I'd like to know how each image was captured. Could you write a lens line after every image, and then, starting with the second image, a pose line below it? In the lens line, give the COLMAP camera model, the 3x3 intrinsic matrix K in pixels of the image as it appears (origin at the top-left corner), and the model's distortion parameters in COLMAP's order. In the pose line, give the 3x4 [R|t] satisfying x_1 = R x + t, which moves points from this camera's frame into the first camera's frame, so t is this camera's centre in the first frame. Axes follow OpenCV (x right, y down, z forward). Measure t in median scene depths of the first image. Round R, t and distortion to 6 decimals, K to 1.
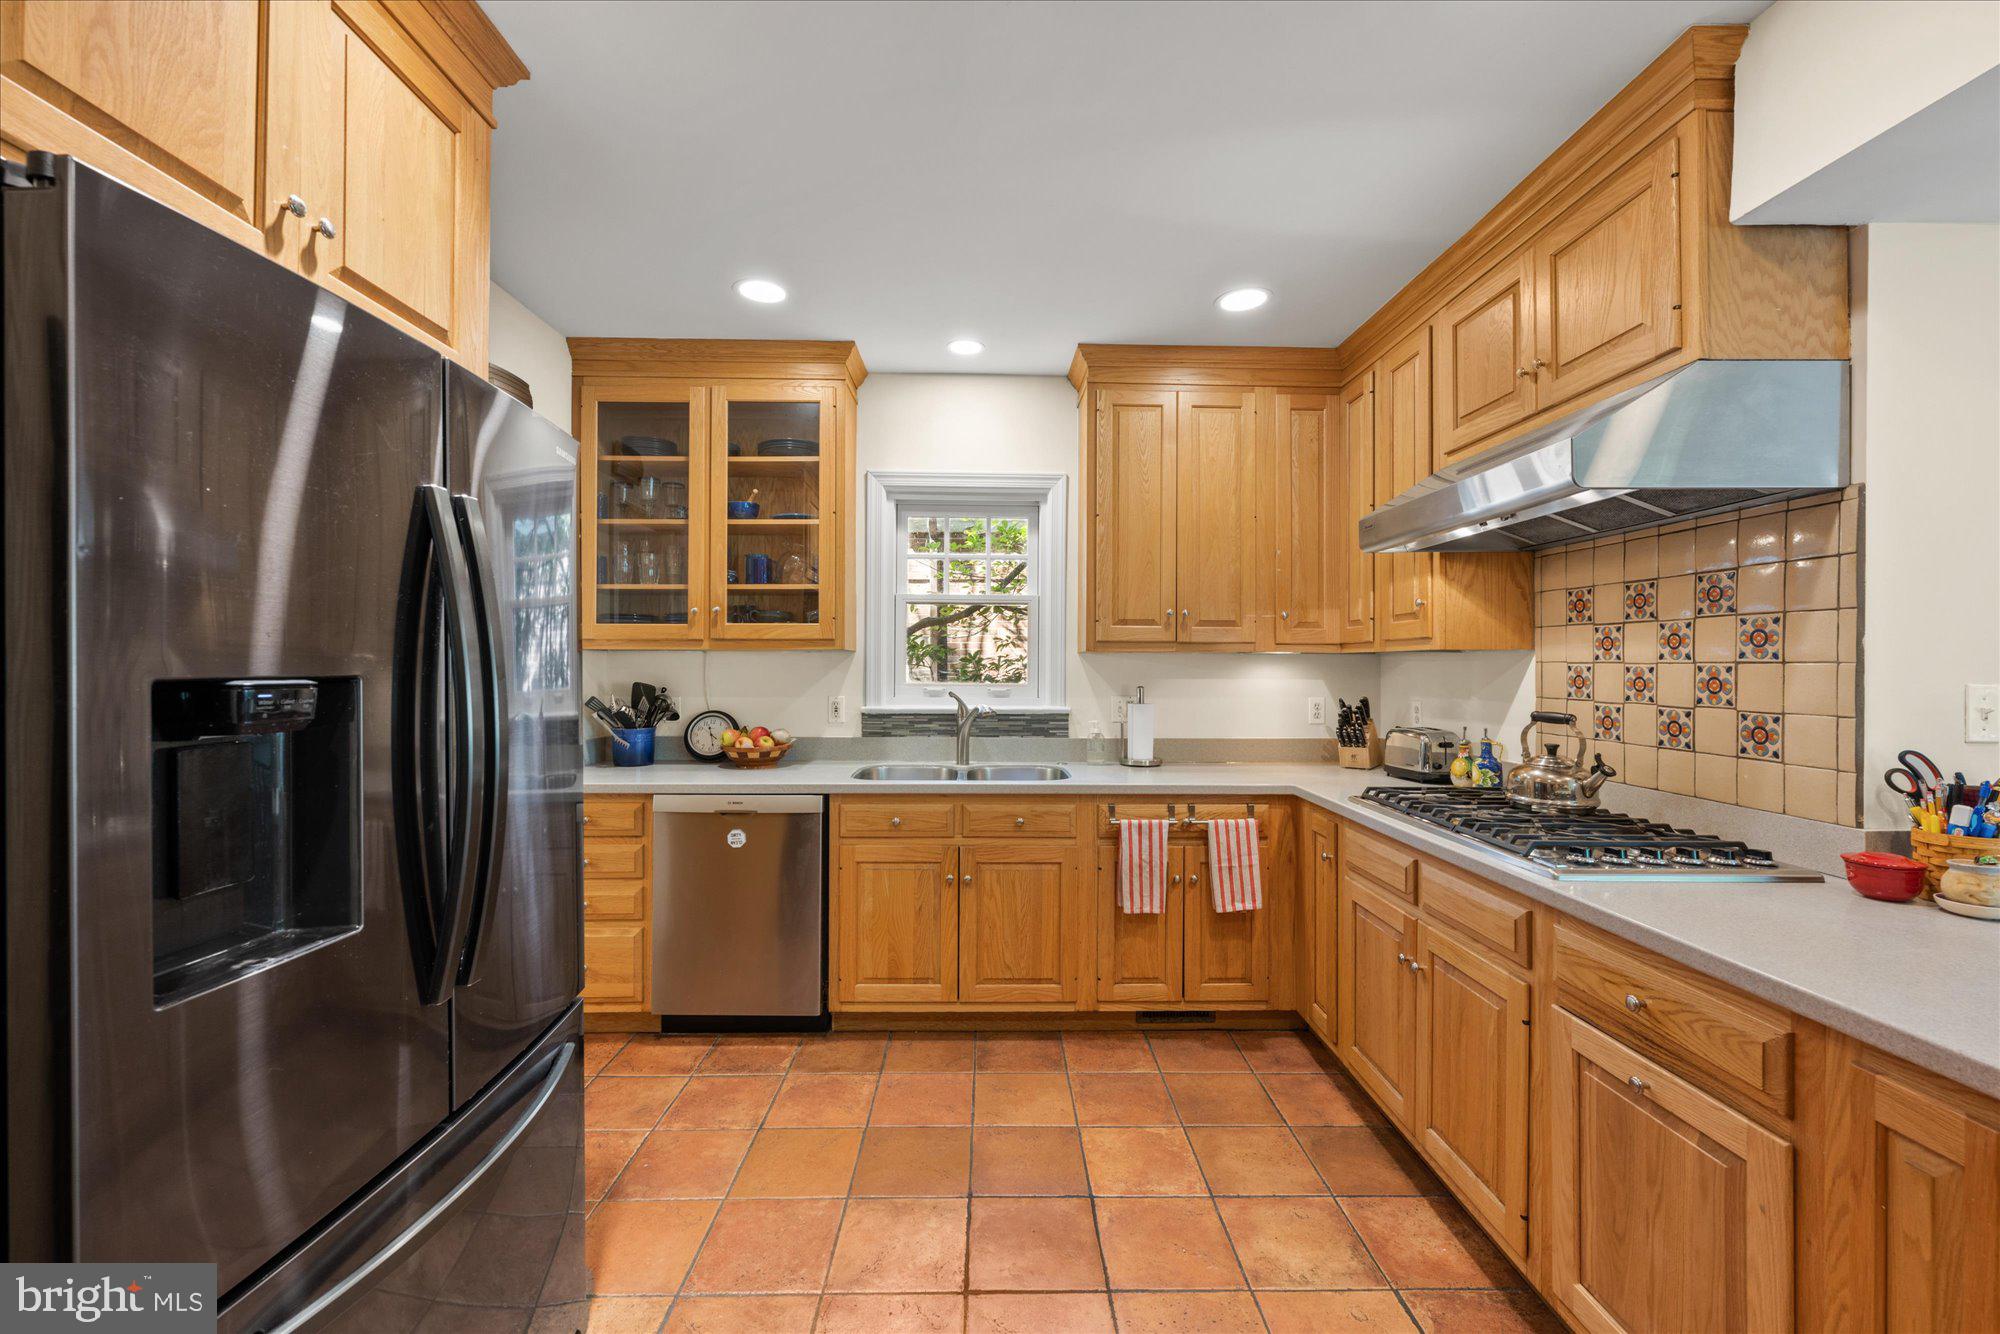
lens RADIAL K [[795.9, 0, 1002.2], [0, 795.9, 660.4], [0, 0, 1]] dist [-0.001872, -0.000219]
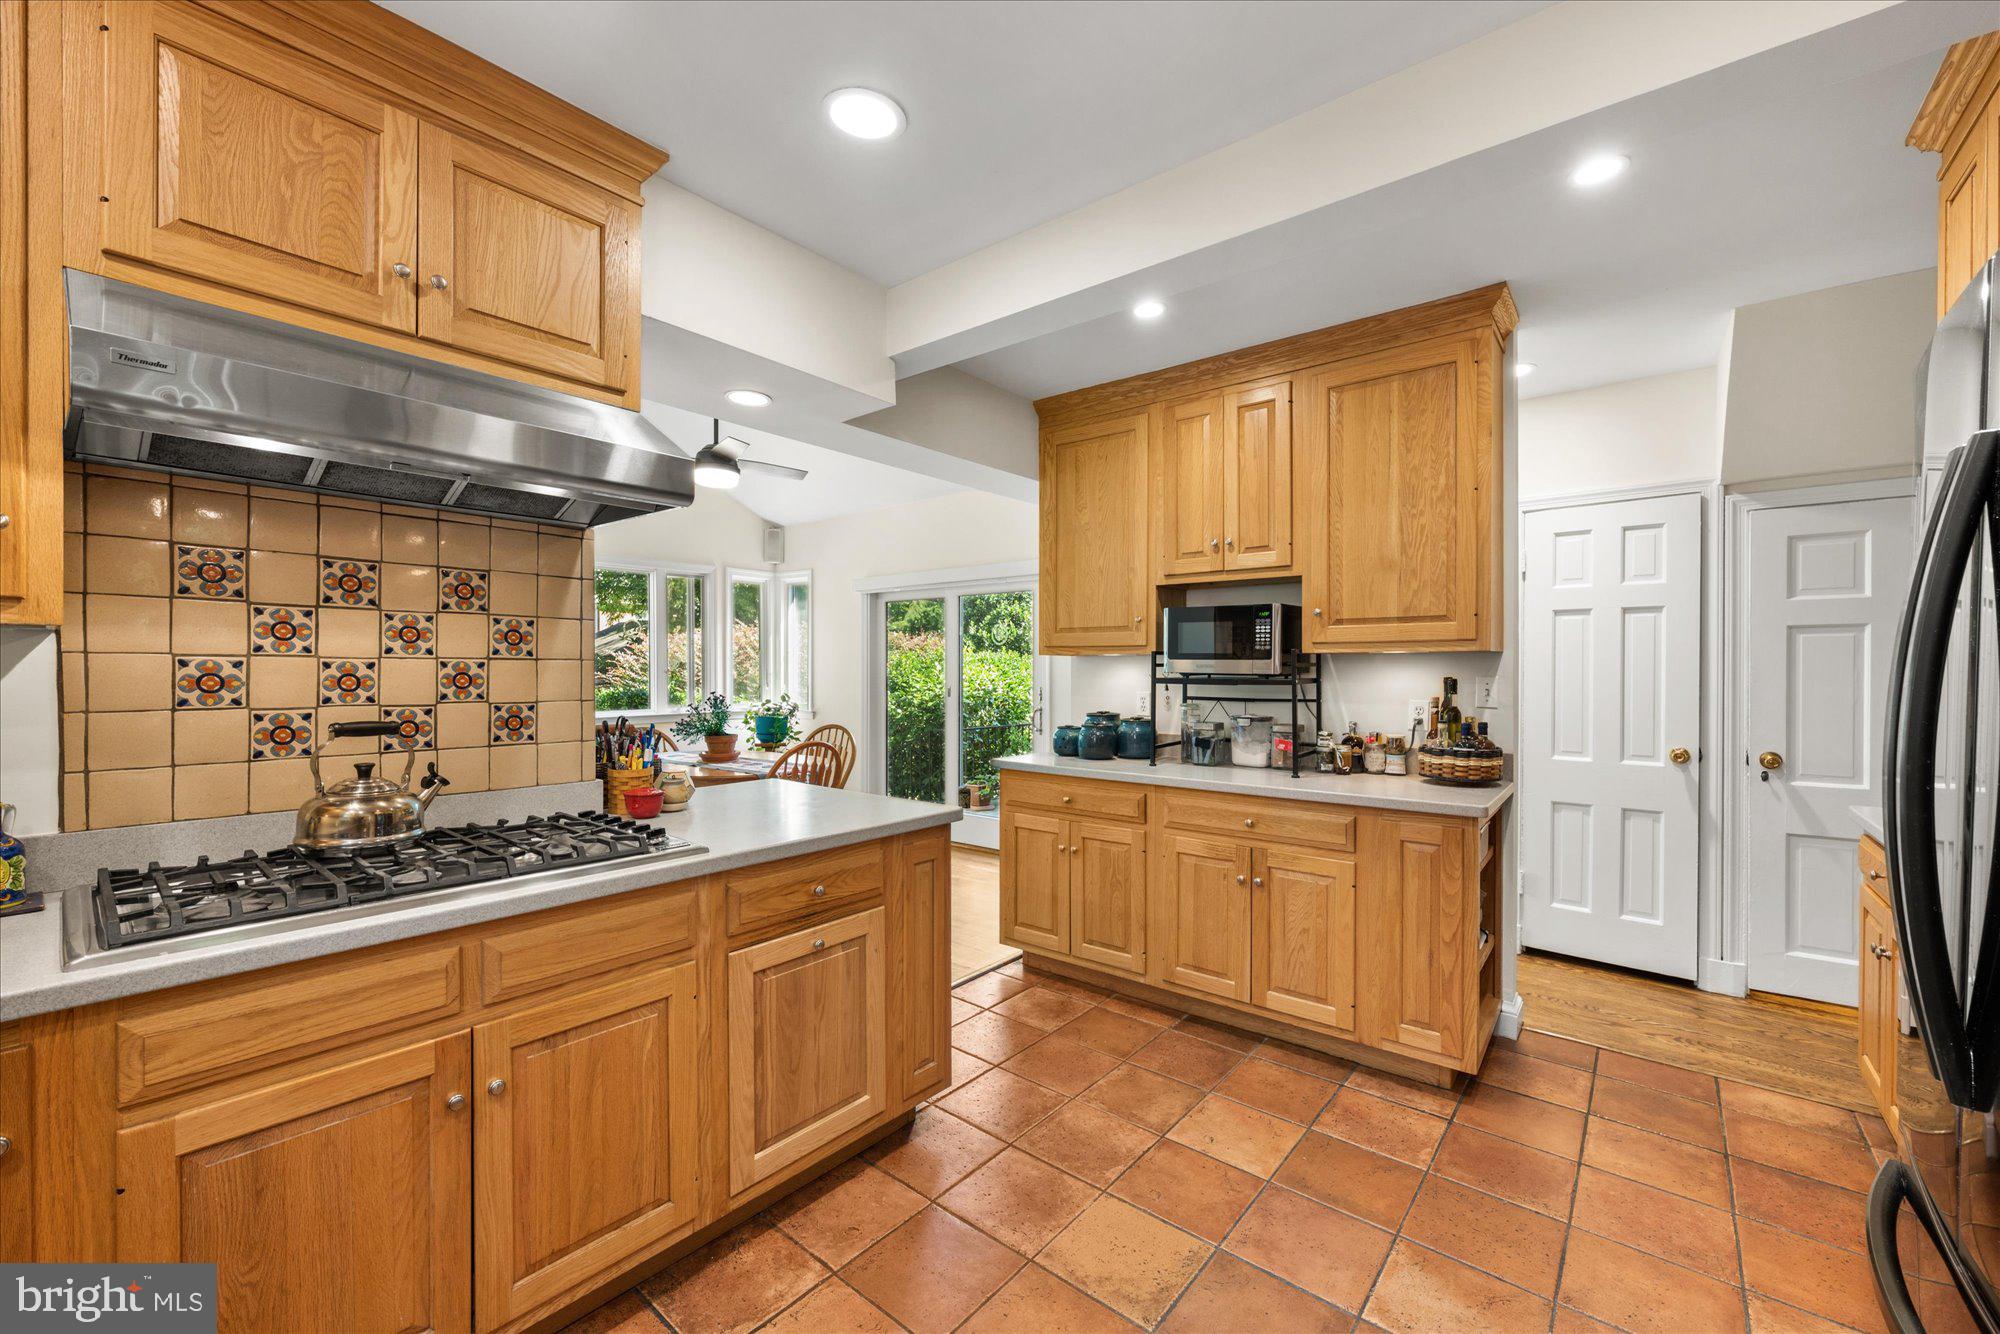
lens RADIAL K [[795.9, 0, 1000.9], [0, 795.9, 668.1], [0, 0, 1]] dist [-0.001872, -0.000219]
pose [[-0.762370, -0.005213, 0.647120, -0.241105], [-0.010600, 0.999934, -0.004432, 0.010273], [-0.647054, -0.010239, -0.762375, 1.085635]]
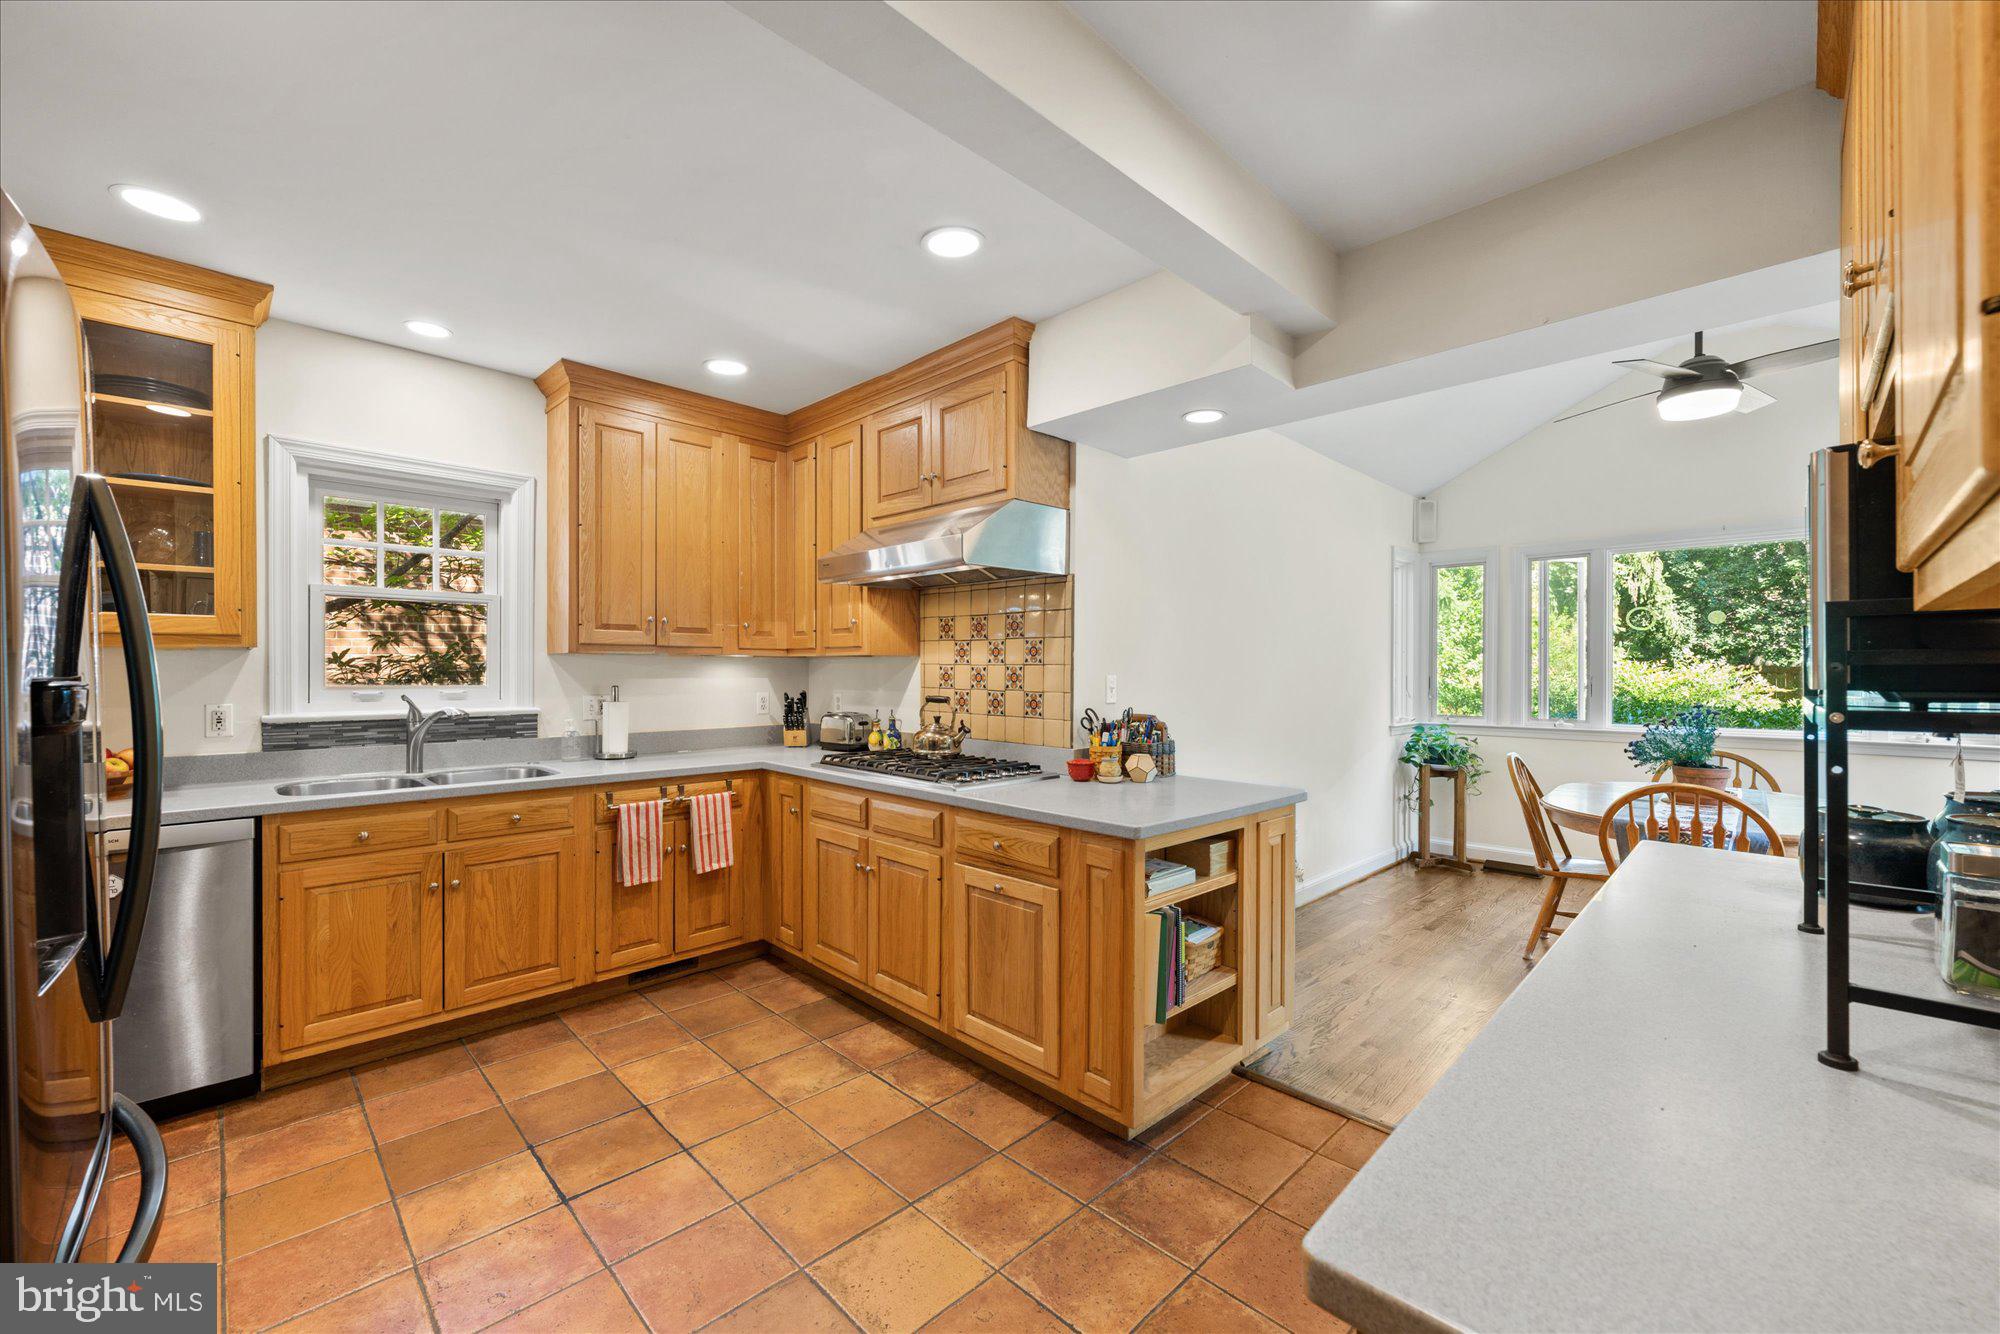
lens RADIAL K [[795.9, 0, 993.9], [0, 795.9, 668.2], [0, 0, 1]] dist [-0.001872, -0.000219]
pose [[0.725407, -0.001994, 0.688318, -0.288837], [-0.004186, 0.999965, 0.007308, -0.001765], [-0.688308, -0.008183, 0.725373, -0.205774]]
